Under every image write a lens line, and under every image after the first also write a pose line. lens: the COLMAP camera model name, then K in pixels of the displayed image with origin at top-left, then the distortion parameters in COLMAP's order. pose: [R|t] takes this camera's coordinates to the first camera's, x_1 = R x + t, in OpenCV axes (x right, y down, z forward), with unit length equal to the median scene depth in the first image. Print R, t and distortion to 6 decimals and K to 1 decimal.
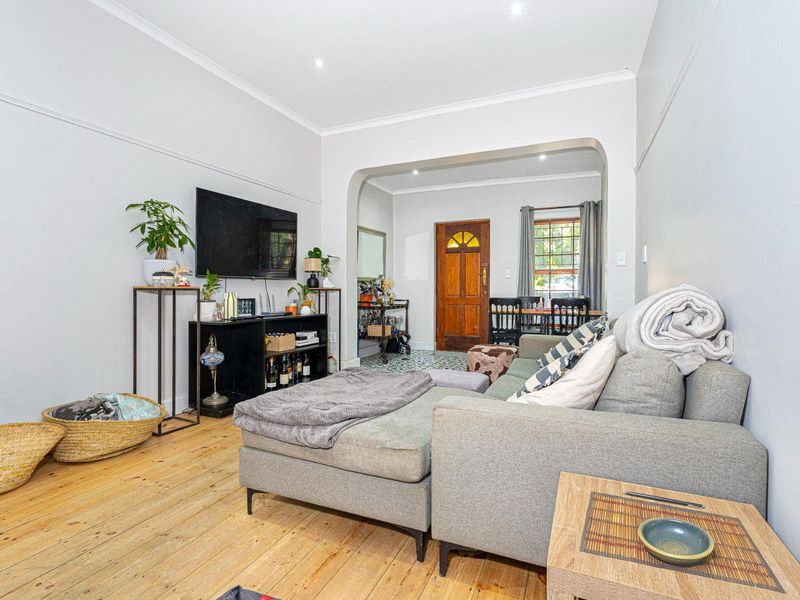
lens RADIAL K [[408.1, 0, 400.0], [0, 408.1, 300.0], [0, 0, 1]] dist [-0.002584, -0.001493]
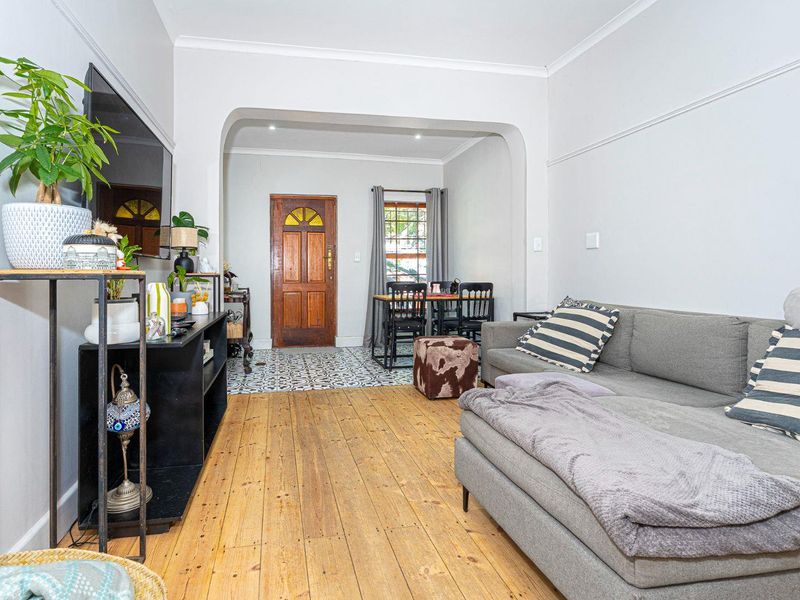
lens RADIAL K [[424.1, 0, 426.4], [0, 424.1, 280.4], [0, 0, 1]] dist [-0.000575, -0.000421]
pose [[0.822153, -0.014053, 0.569094, -0.303678], [0.020384, 0.999781, -0.004759, -0.007623], [-0.568902, 0.015513, 0.822259, 0.245308]]
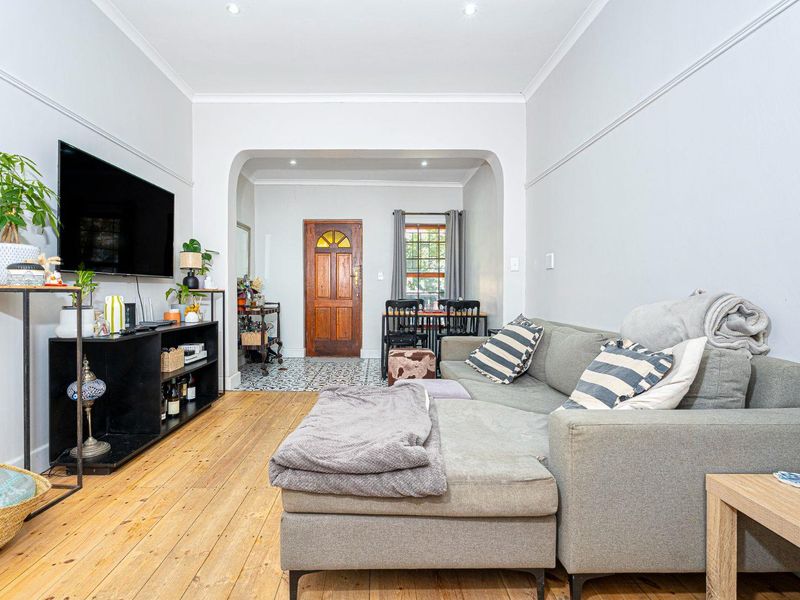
lens RADIAL K [[414.1, 0, 410.2], [0, 414.1, 303.5], [0, 0, 1]] dist [-0.001933, -0.000238]
pose [[0.913015, -0.008601, 0.407836, -0.164038], [0.007318, 0.999962, 0.004705, -0.002644], [-0.407861, -0.001311, 0.913043, 0.088206]]
